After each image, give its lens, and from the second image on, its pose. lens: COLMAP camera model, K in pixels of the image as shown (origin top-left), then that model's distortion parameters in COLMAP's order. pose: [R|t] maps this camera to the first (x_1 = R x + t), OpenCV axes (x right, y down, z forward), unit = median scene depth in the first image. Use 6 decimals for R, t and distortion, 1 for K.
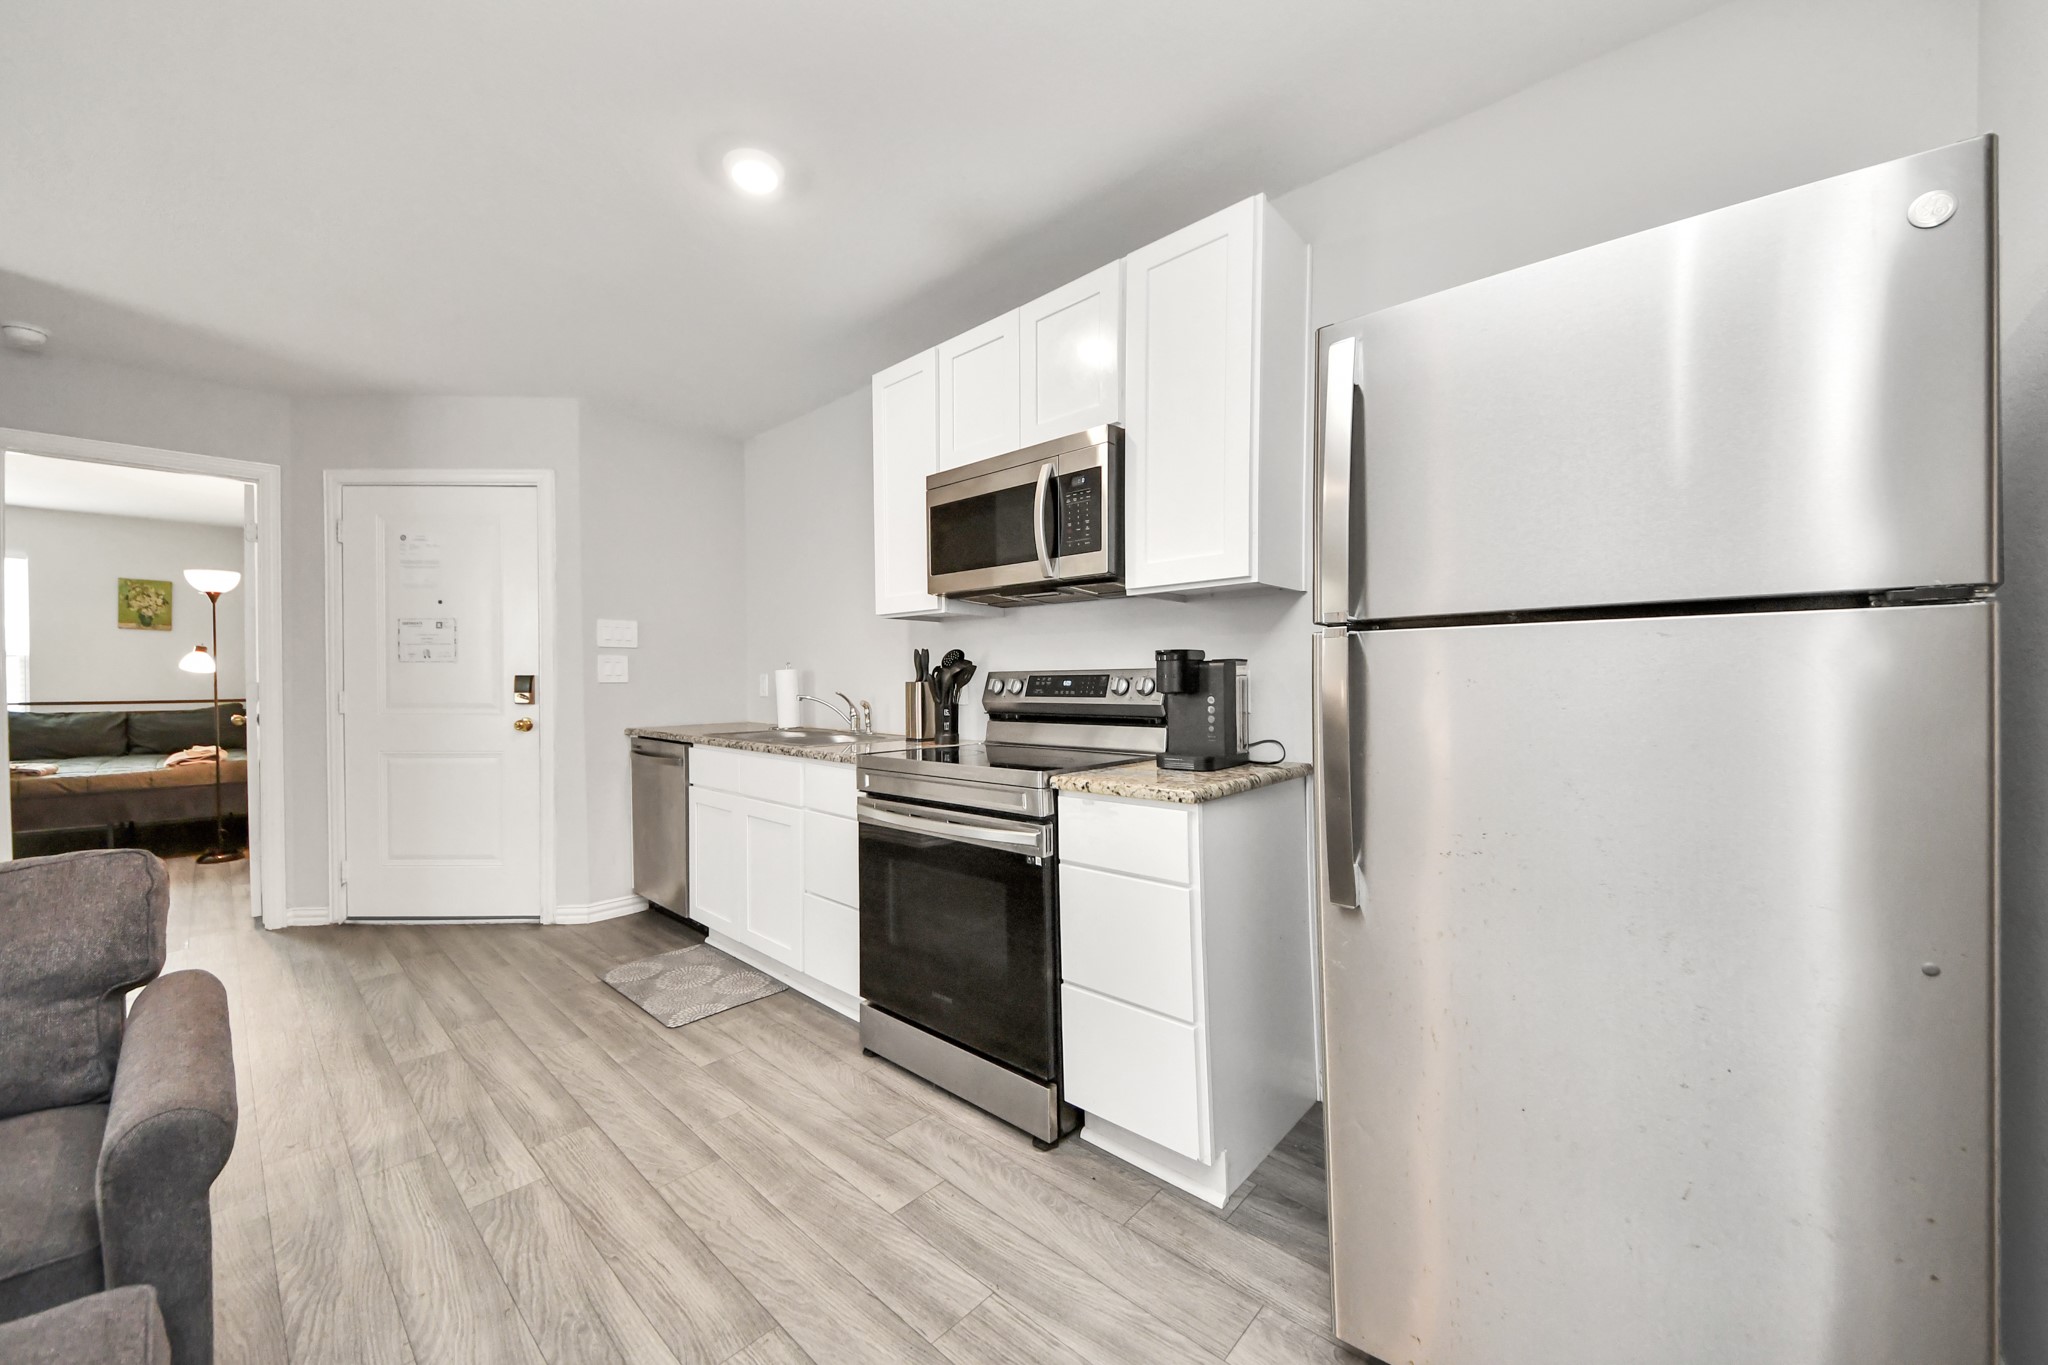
lens RADIAL K [[724.8, 0, 1026.5], [0, 724.8, 695.4], [0, 0, 1]] dist [0.000582, -0.011702]
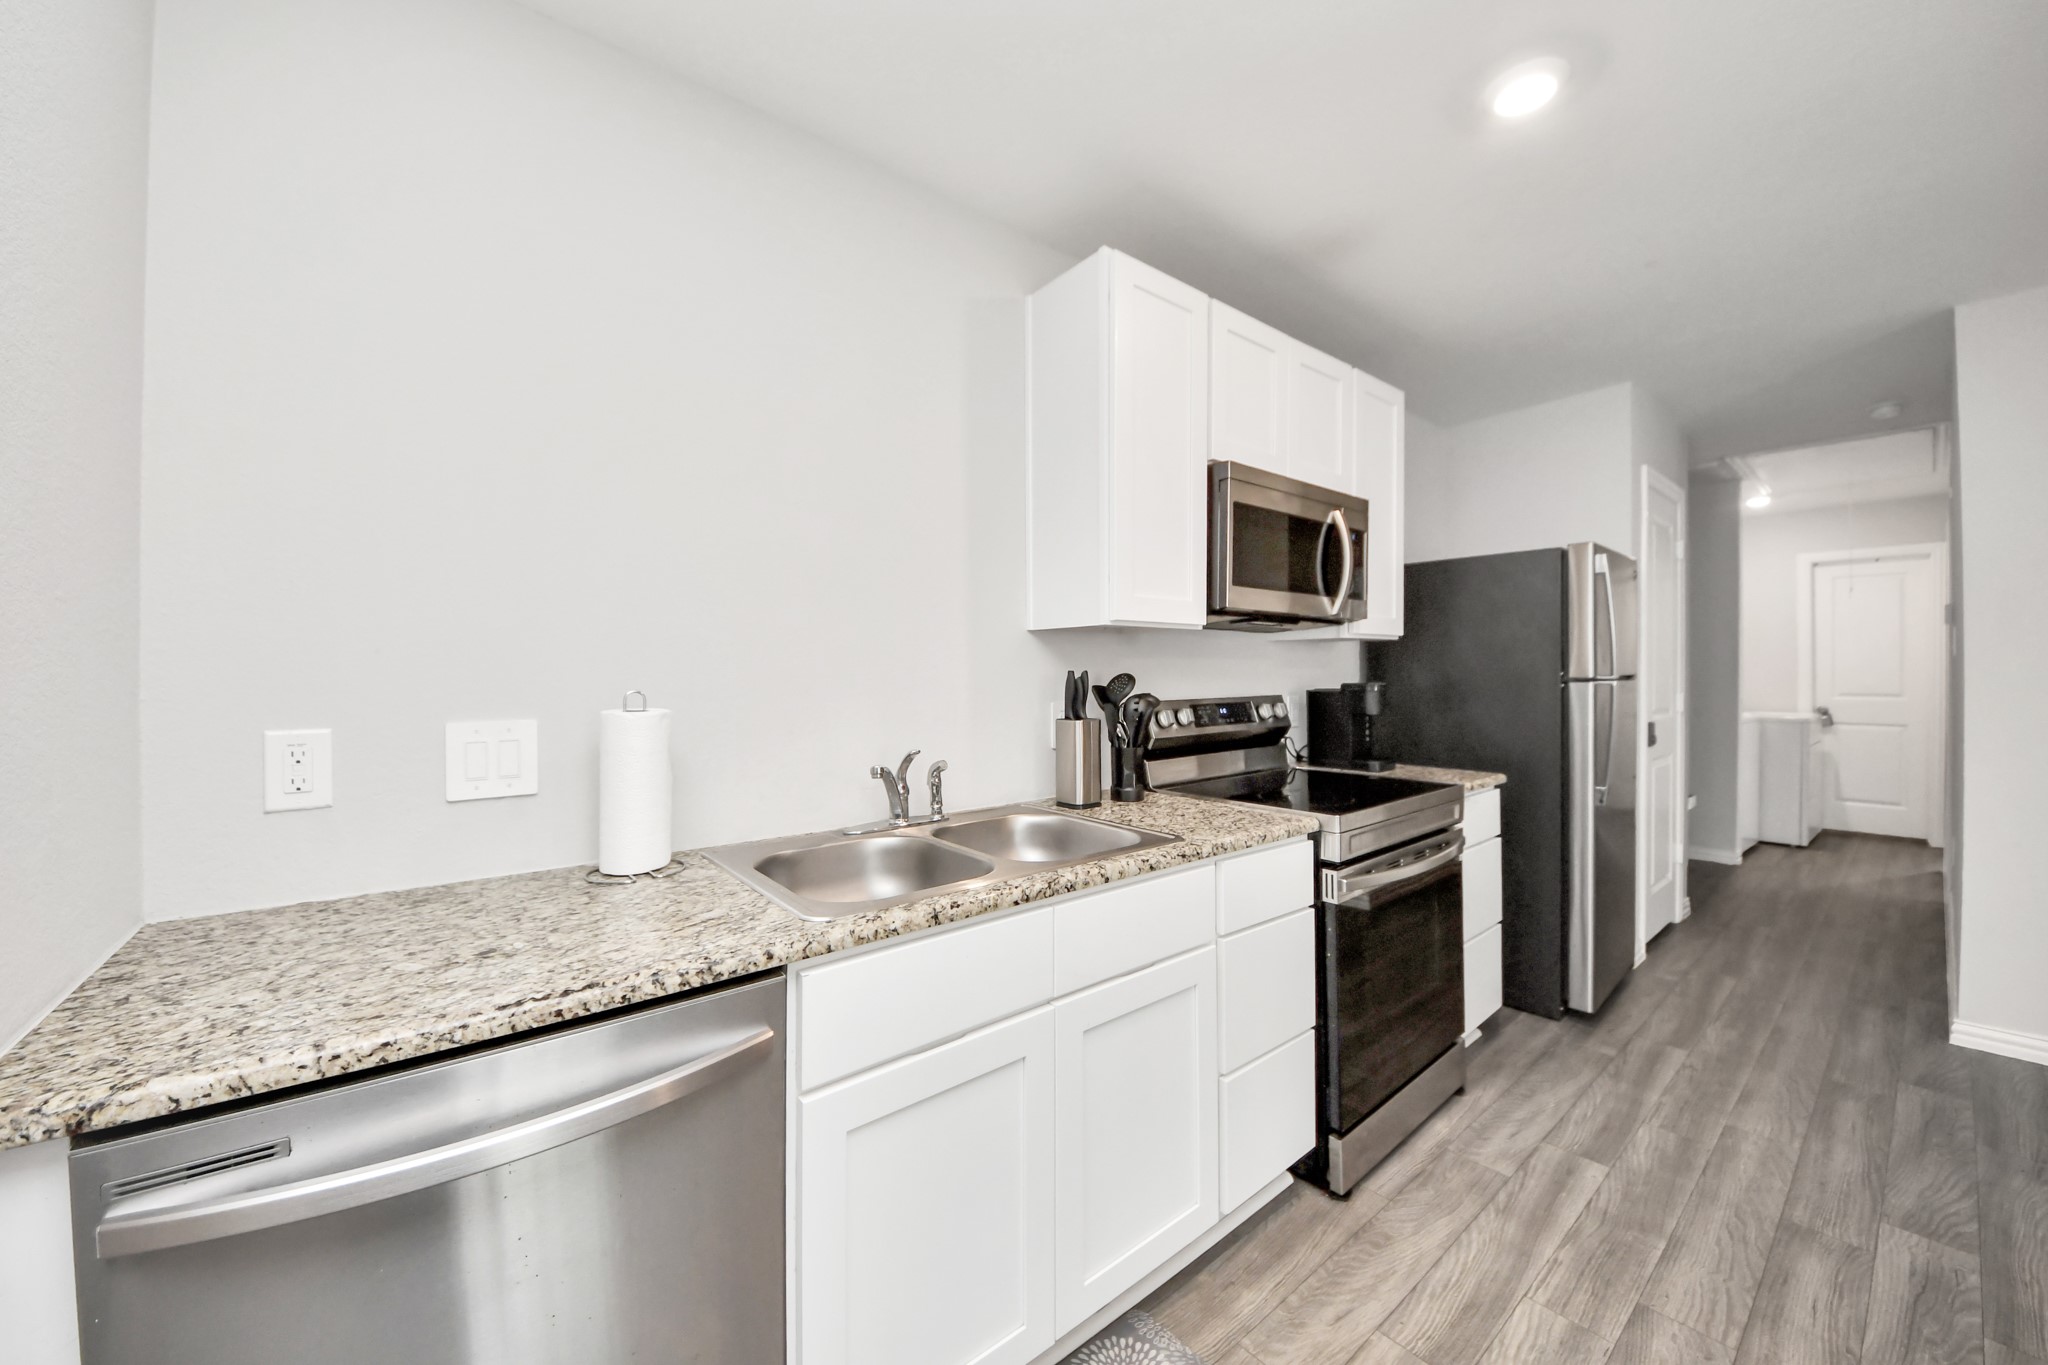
lens RADIAL K [[753.0, 0, 1029.5], [0, 753.0, 663.3], [0, 0, 1]] dist [0.000243, -0.004529]
pose [[0.165114, 0.013511, 0.986182, -0.924240], [0.020393, 0.999646, -0.017109, -0.064491], [-0.986064, 0.022937, 0.164780, 1.012330]]
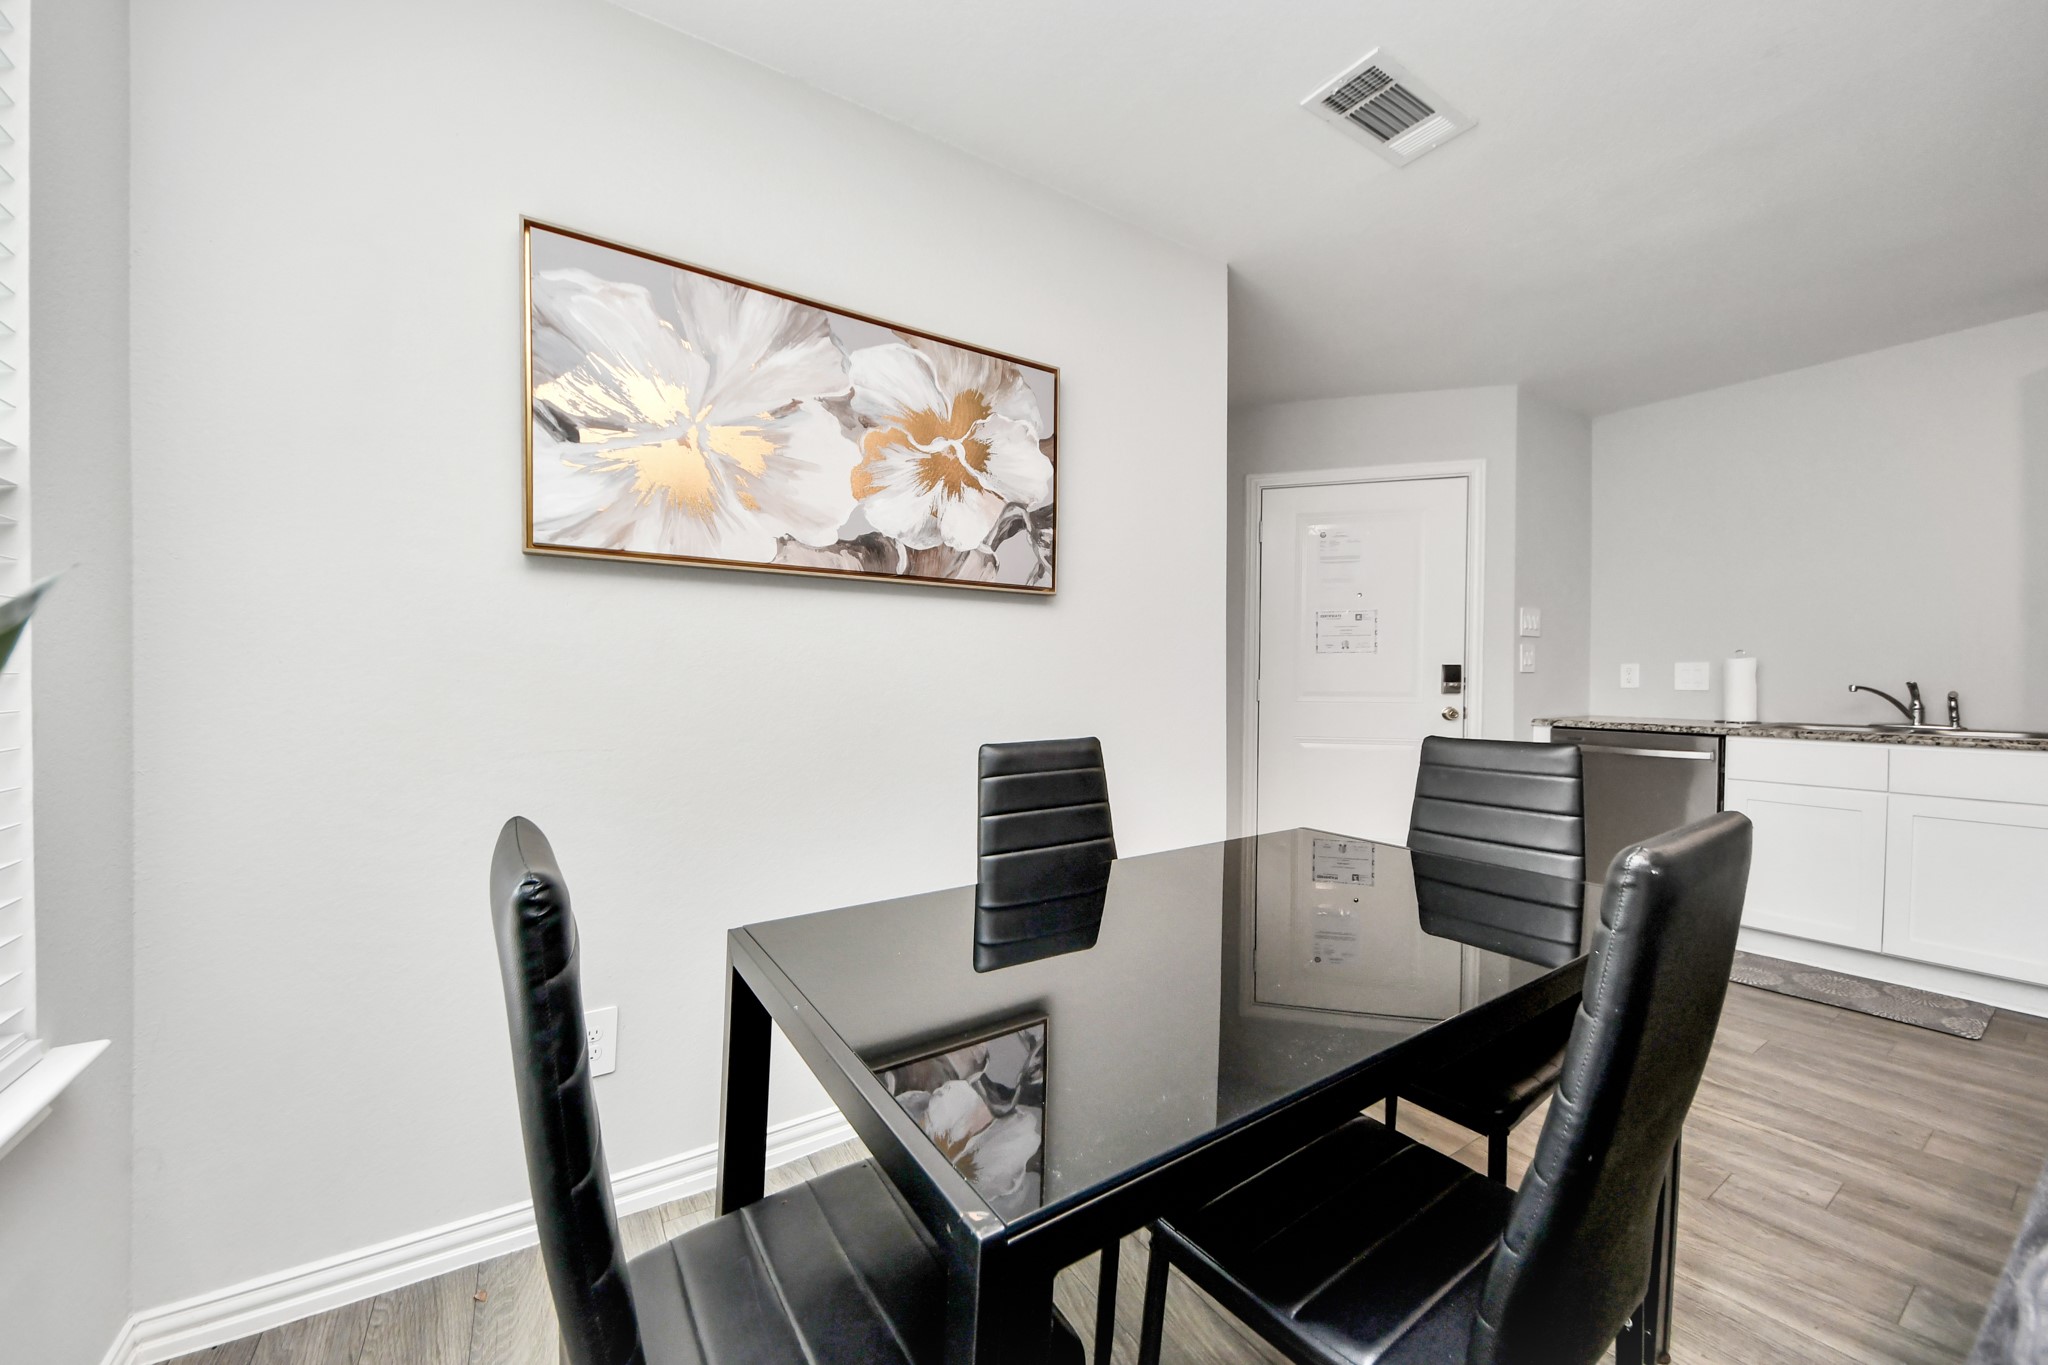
lens RADIAL K [[767.8, 0, 1024.1], [0, 767.8, 702.6], [0, 0, 1]] dist [0.030389, -0.000125]
pose [[0.963005, 0.009385, -0.269320, -1.286067], [-0.005267, 0.999858, 0.016009, 0.014349], [0.269432, -0.013998, 0.962918, -0.276177]]
